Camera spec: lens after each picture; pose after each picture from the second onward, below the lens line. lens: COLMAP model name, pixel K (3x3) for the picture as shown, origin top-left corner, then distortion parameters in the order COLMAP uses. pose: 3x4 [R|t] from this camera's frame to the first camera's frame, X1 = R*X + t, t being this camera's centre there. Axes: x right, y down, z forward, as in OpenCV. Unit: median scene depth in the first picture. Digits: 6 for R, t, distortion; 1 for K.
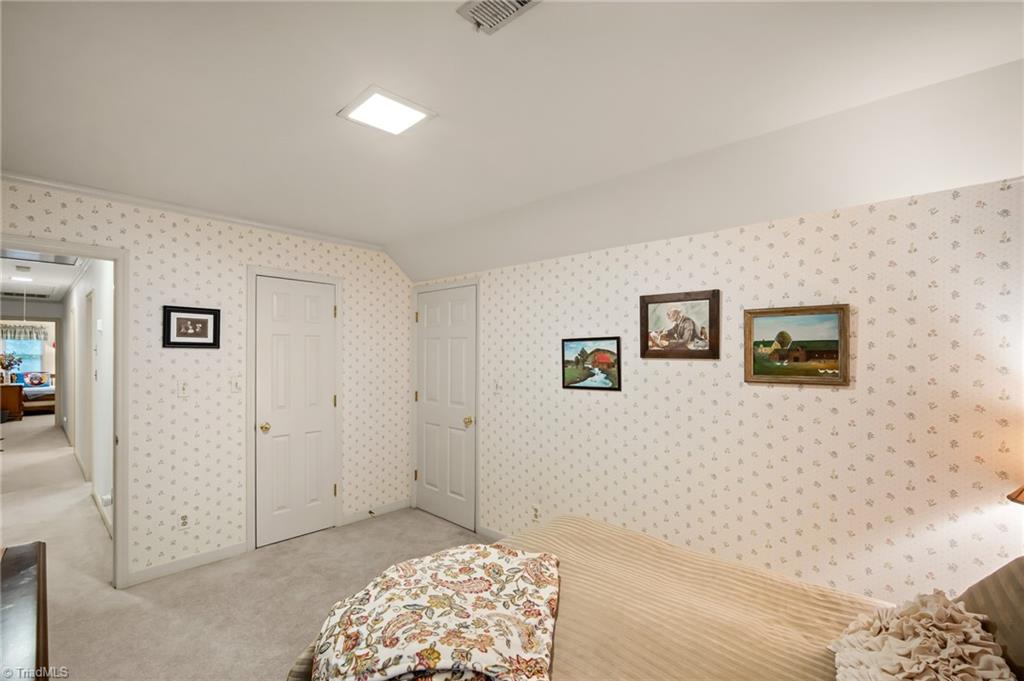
lens RADIAL K [[448.7, 0, 508.0], [0, 448.7, 346.0], [0, 0, 1]] dist [-0.010050, 0.000157]
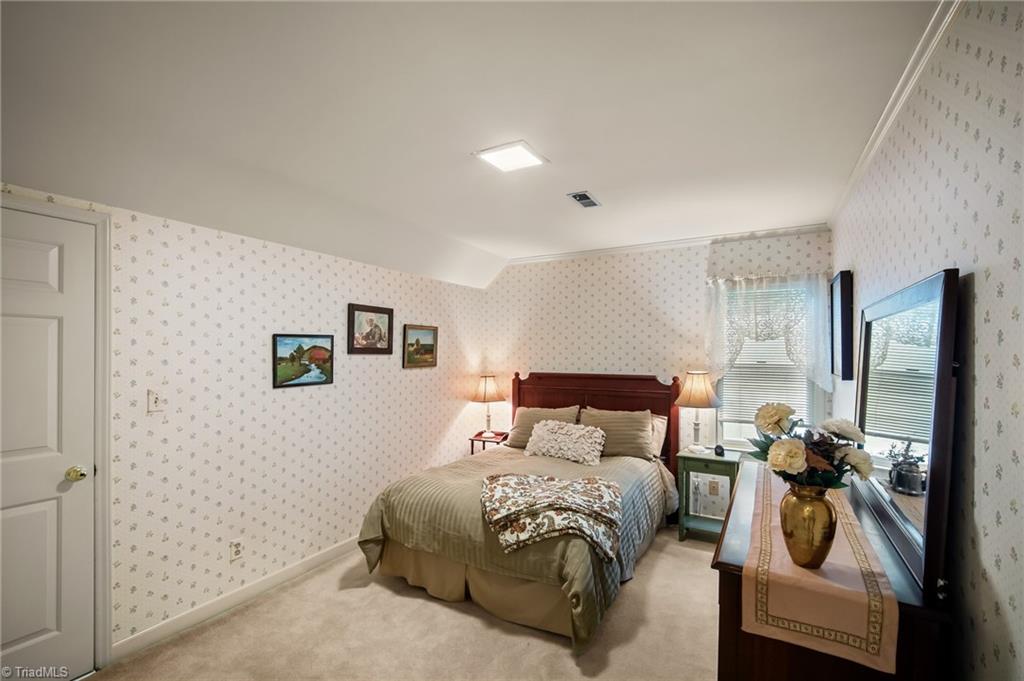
lens RADIAL K [[448.7, 0, 509.0], [0, 448.7, 349.3], [0, 0, 1]] dist [-0.010050, 0.000157]
pose [[-0.237272, 0.006451, 0.971422, -0.957603], [-0.018359, 0.999770, -0.011123, 0.019107], [-0.971270, -0.020473, -0.237099, 0.836404]]
